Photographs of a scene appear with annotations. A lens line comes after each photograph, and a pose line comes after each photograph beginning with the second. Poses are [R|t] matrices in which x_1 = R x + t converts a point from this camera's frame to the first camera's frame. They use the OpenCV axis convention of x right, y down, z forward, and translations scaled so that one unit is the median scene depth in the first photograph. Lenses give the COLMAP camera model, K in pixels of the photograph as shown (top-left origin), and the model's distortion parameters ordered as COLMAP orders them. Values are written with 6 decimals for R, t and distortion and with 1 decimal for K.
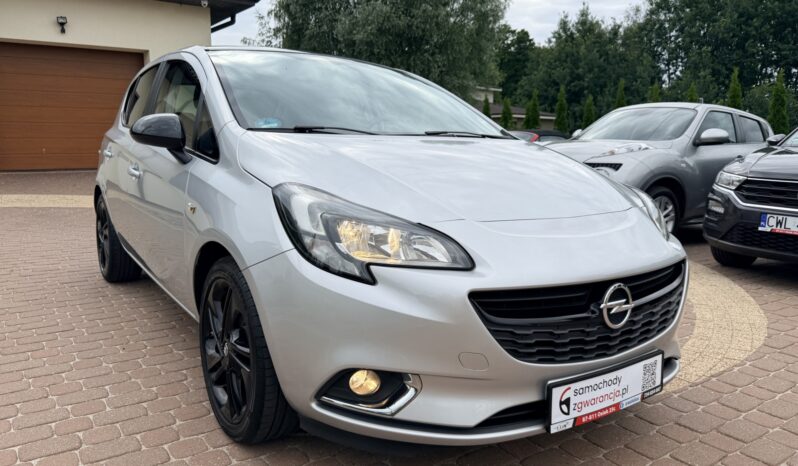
lens RADIAL K [[585.9, 0, 394.8], [0, 585.9, 233.2], [0, 0, 1]] dist [0.041619, -0.066105]
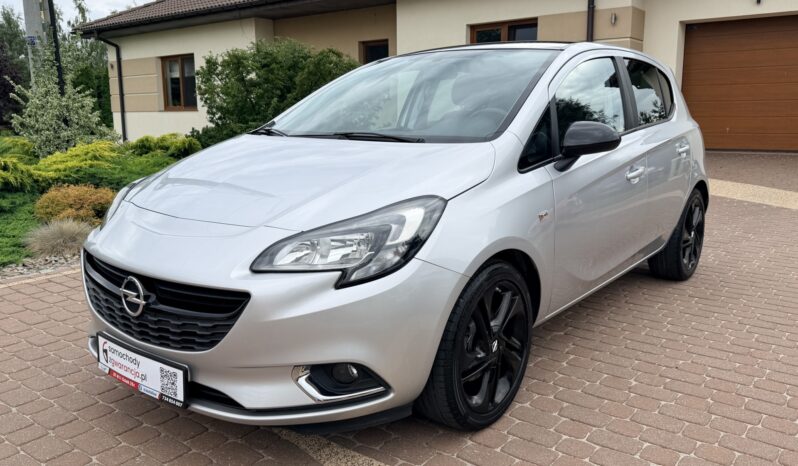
lens RADIAL K [[634.1, 0, 406.3], [0, 634.1, 236.9], [0, 0, 1]] dist [0.078288, -0.112481]
pose [[0.302172, 0.171556, -0.937689, 1.570094], [-0.138087, 0.981175, 0.135013, -0.214667], [0.943199, 0.088685, 0.320173, 1.020719]]
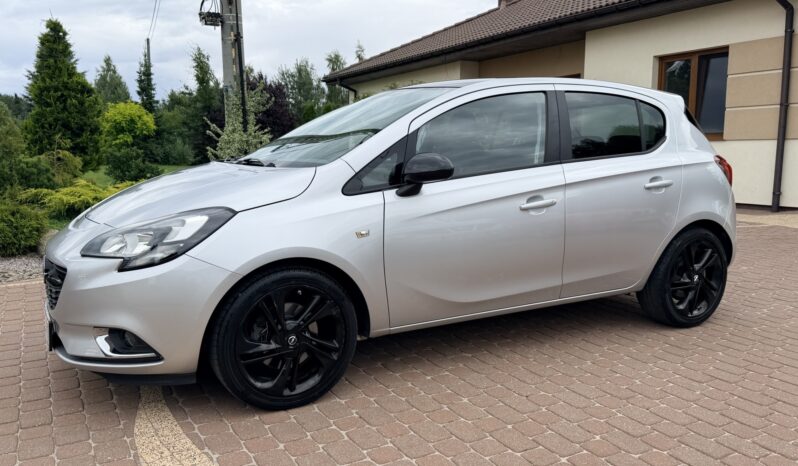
lens RADIAL K [[634.1, 0, 411.6], [0, 634.1, 244.7], [0, 0, 1]] dist [0.078288, -0.112481]
pose [[-0.086355, 0.137057, -0.986792, 1.880997], [-0.155244, 0.976541, 0.149218, -0.337416], [0.984095, 0.166079, -0.063052, 1.952294]]
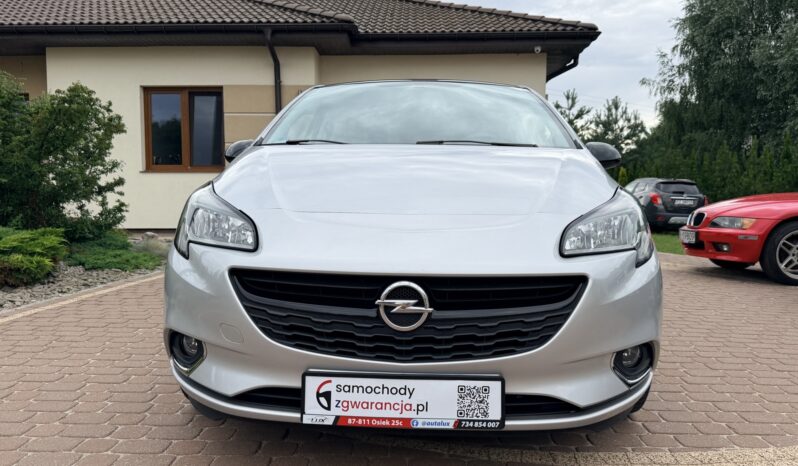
lens RADIAL K [[634.1, 0, 399.3], [0, 634.1, 240.8], [0, 0, 1]] dist [0.078288, -0.112481]
pose [[0.798603, 0.034446, -0.600872, 0.895776], [-0.085857, 0.994671, -0.057088, 0.074282], [0.595703, 0.097180, 0.797304, 0.189984]]
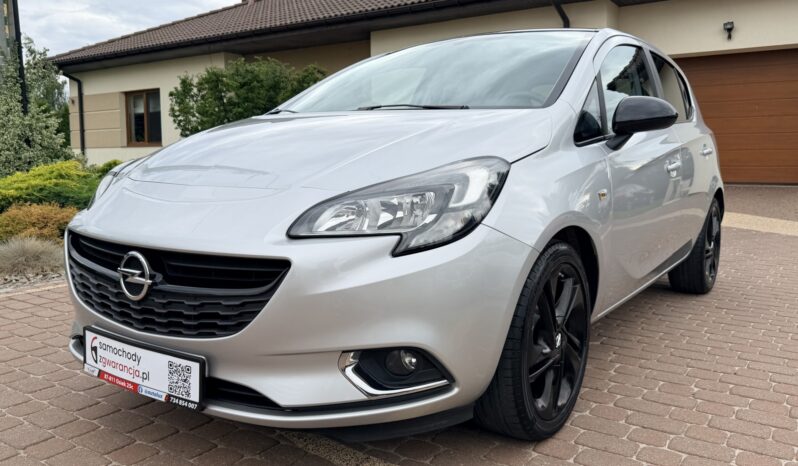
lens RADIAL K [[634.1, 0, 404.5], [0, 634.1, 240.9], [0, 0, 1]] dist [0.078288, -0.112481]
pose [[0.356166, 0.109129, -0.928028, 1.369522], [-0.140902, 0.988073, 0.062114, -0.050917], [0.923738, 0.108638, 0.367294, 0.950378]]
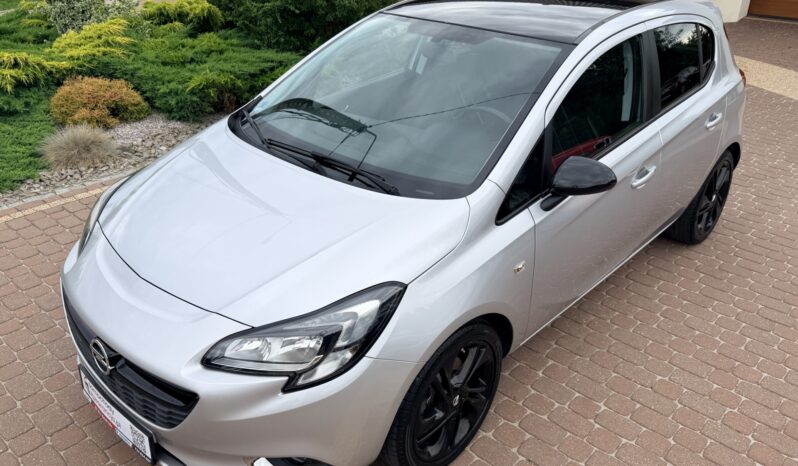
lens RADIAL K [[634.1, 0, 404.5], [0, 634.1, 236.5], [0, 0, 1]] dist [0.078288, -0.112481]
pose [[0.221576, 0.438216, -0.871132, 1.430413], [-0.162742, 0.897427, 0.410049, -0.673562], [0.961467, 0.050912, 0.270165, 1.146046]]
